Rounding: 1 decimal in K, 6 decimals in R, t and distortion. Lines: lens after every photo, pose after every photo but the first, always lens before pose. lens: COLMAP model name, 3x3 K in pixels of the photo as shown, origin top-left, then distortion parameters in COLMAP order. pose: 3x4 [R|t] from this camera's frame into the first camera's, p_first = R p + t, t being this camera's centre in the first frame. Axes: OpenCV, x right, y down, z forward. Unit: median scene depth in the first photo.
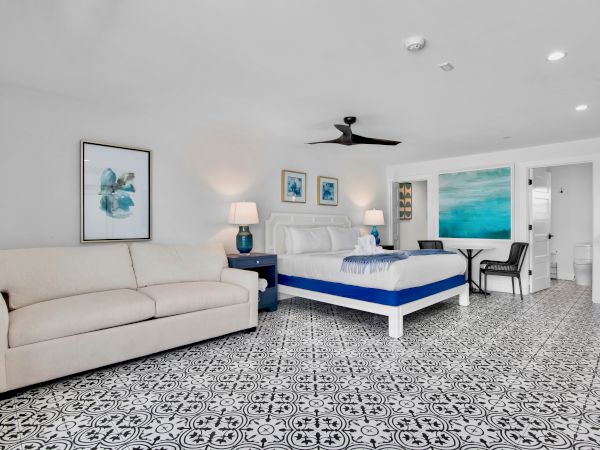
lens RADIAL K [[335.9, 0, 300.0], [0, 335.9, 225.0], [0, 0, 1]] dist [-0.004003, -0.001188]
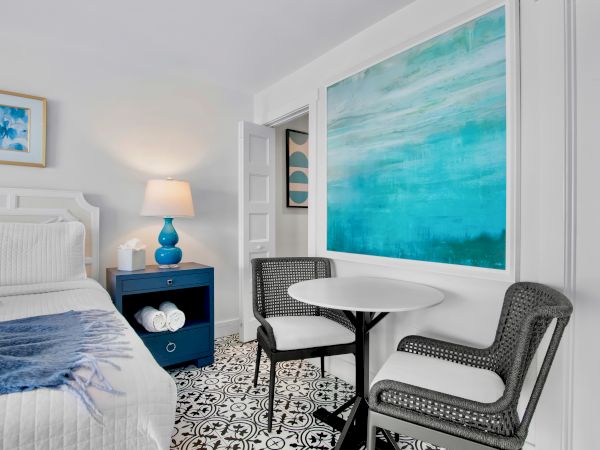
lens RADIAL K [[337.2, 0, 296.9], [0, 337.2, 218.0], [0, 0, 1]] dist [0.002557, -0.000035]
pose [[0.991808, 0.006943, -0.127551, 0.070617], [-0.007144, 0.999974, -0.001115, 0.000224], [0.127540, 0.002017, 0.991831, 0.100608]]
